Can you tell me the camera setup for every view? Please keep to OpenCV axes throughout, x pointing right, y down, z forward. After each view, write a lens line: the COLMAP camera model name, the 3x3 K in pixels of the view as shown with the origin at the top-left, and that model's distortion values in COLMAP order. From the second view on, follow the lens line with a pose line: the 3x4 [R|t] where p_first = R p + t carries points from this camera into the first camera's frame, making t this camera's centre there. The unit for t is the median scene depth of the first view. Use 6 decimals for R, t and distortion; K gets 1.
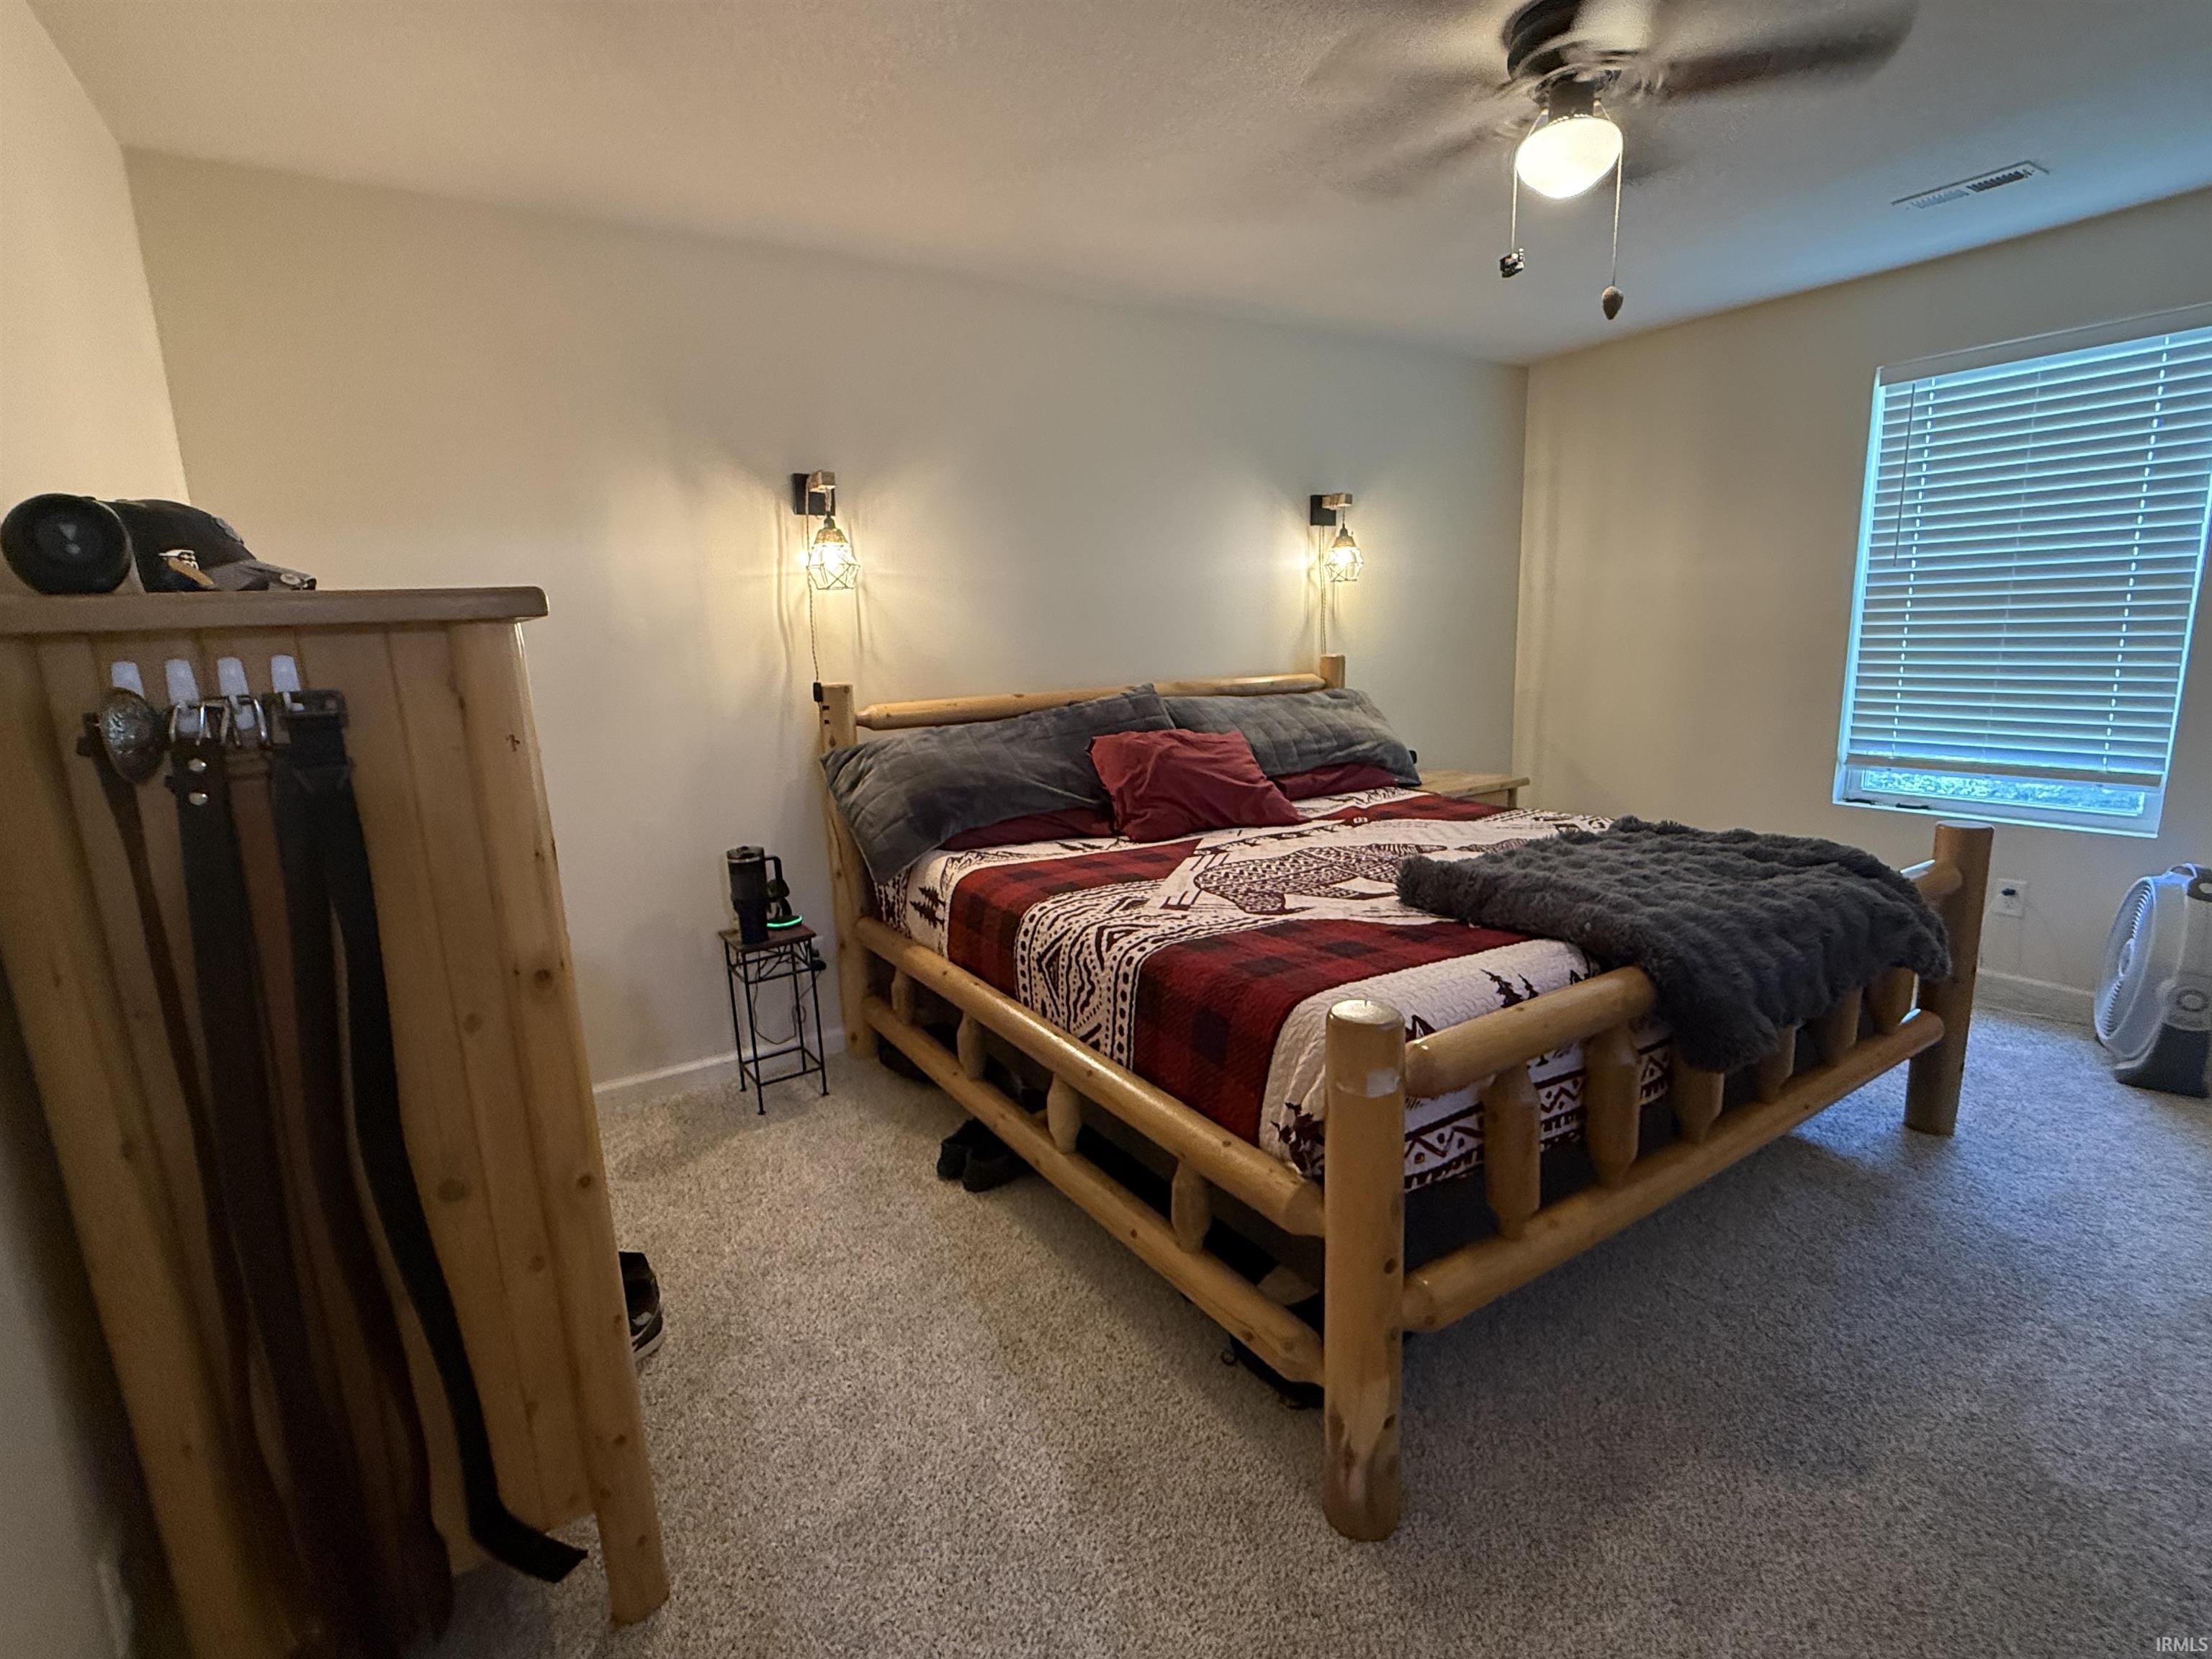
lens RADIAL K [[1033.8, 0, 1109.2], [0, 1033.8, 821.6], [0, 0, 1]] dist [-0.002533, -0.000108]
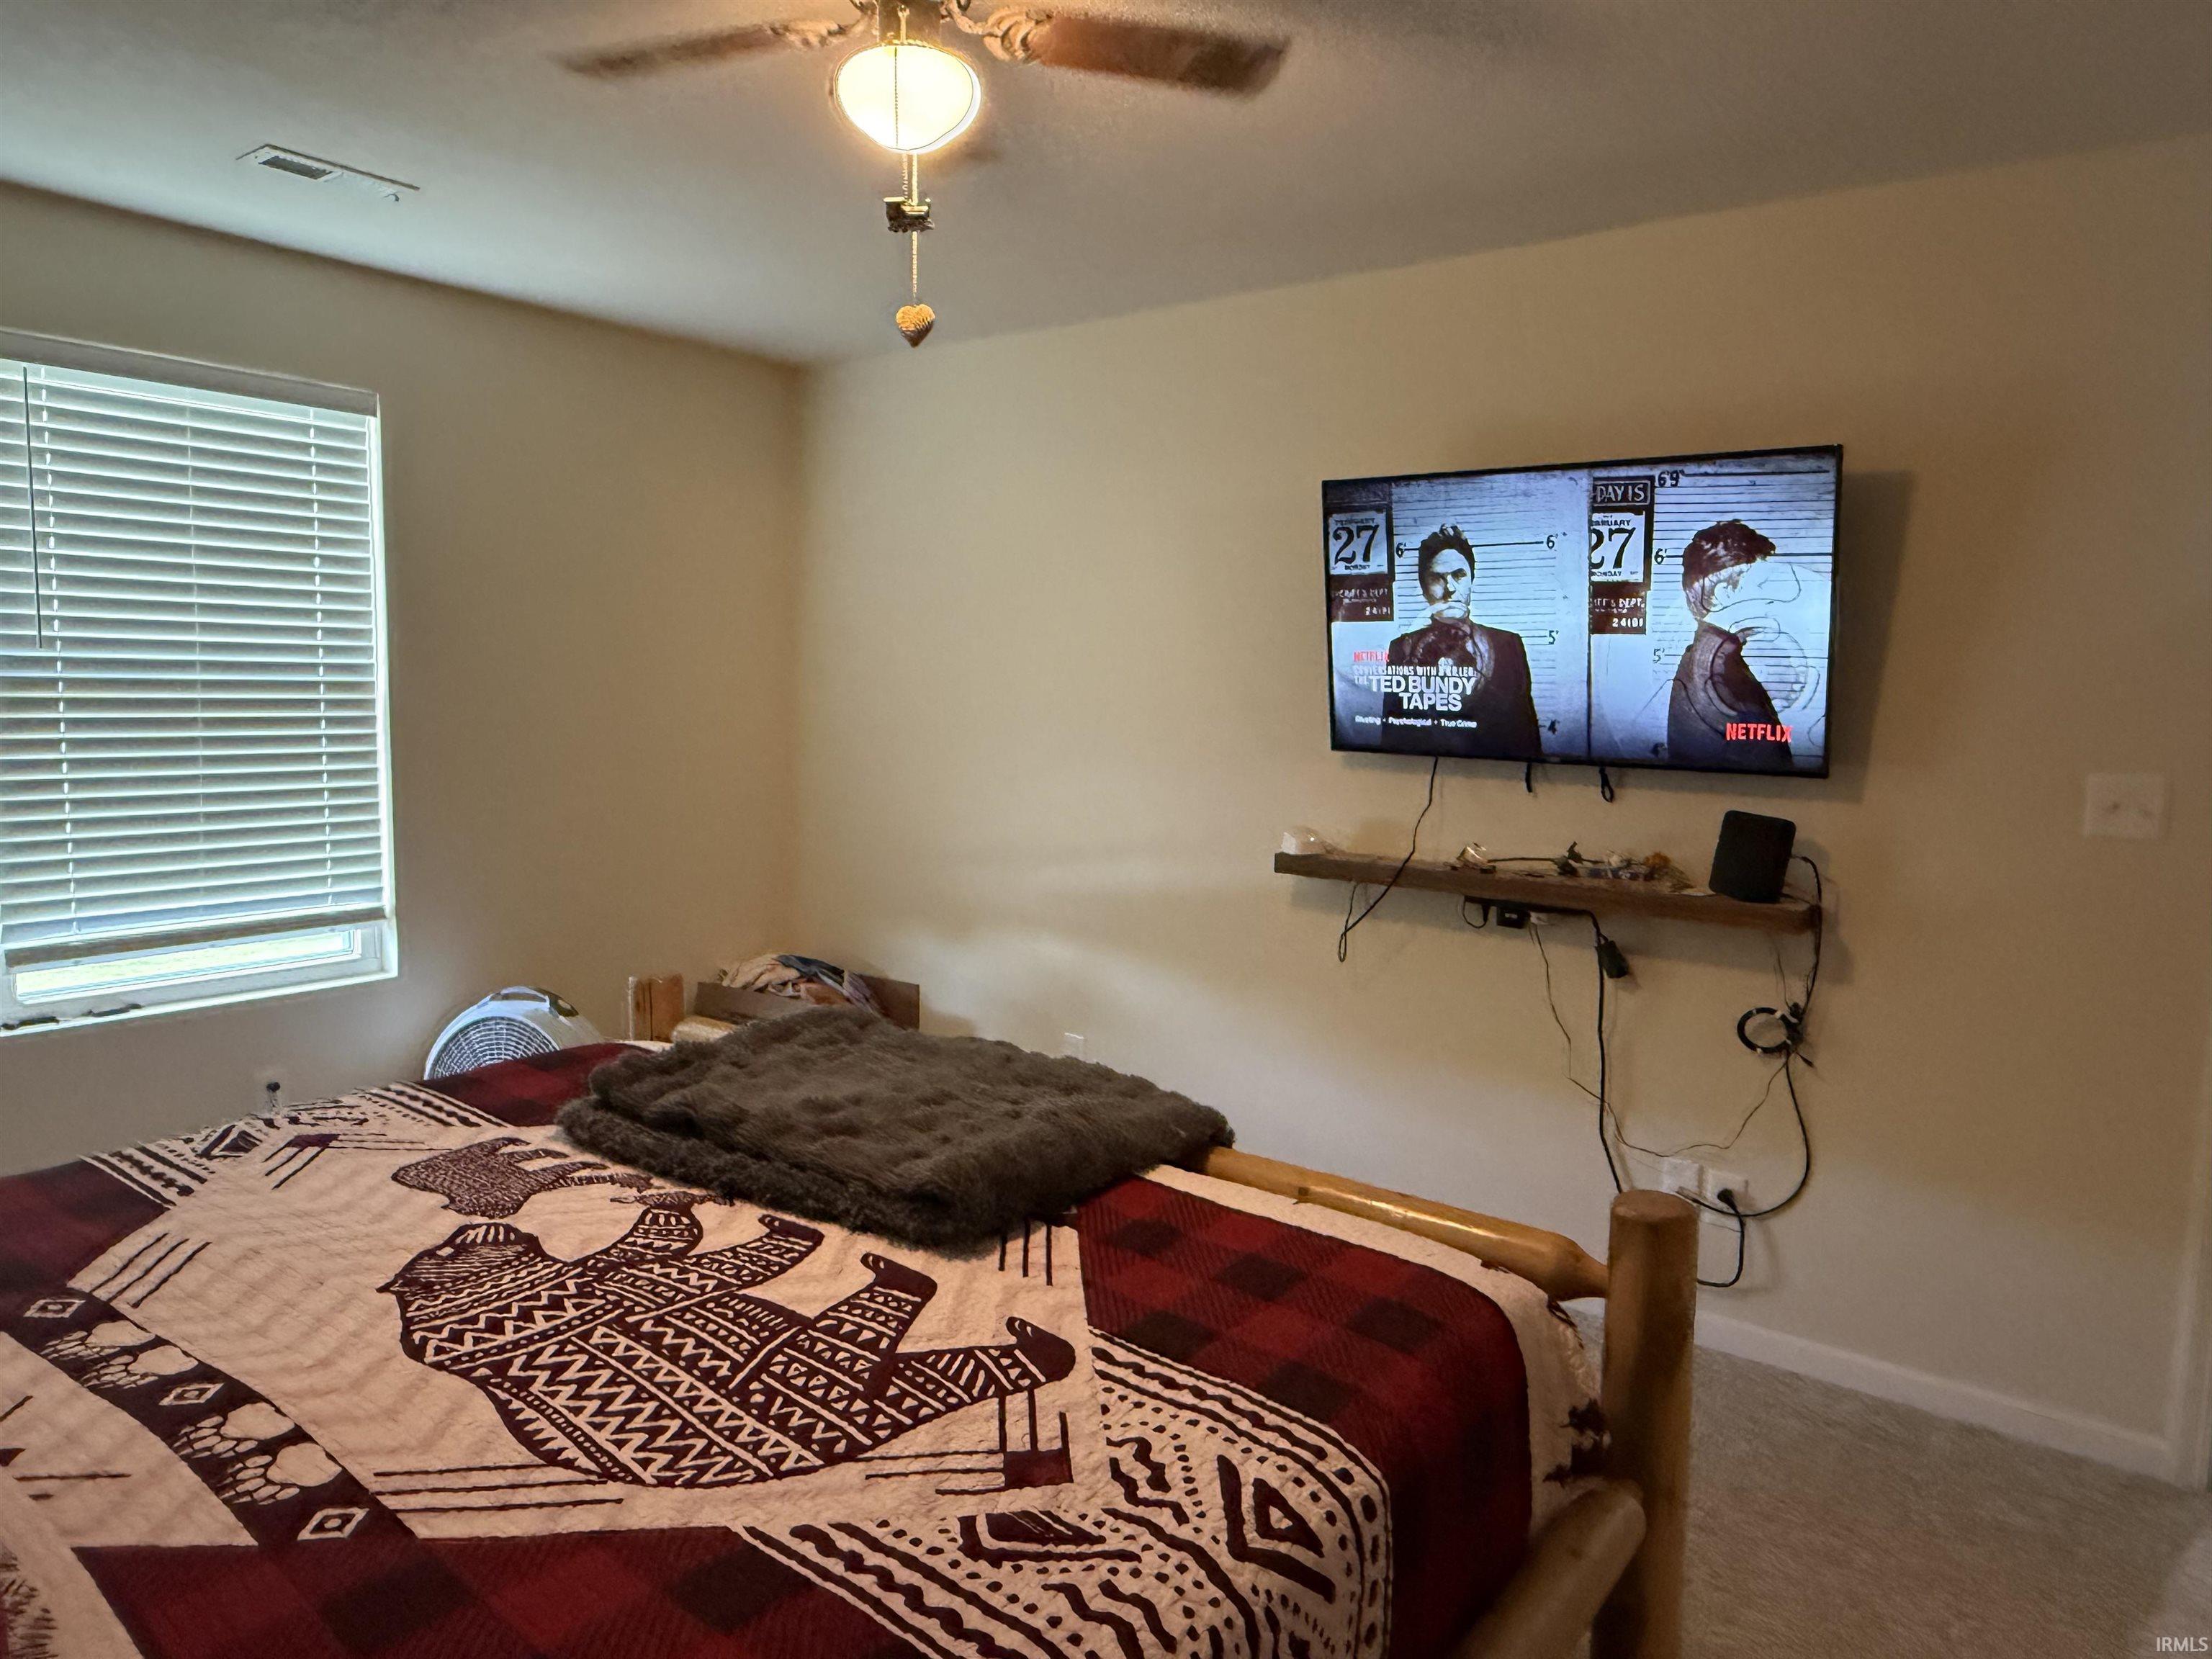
lens RADIAL K [[1403.0, 0, 1115.3], [0, 1403.0, 847.3], [0, 0, 1]] dist [-0.003102, 0.007137]
pose [[-0.333382, -0.083989, 0.939043, -0.440764], [0.163726, 0.975732, 0.145397, -0.229888], [-0.928467, 0.202219, -0.311541, 1.078624]]
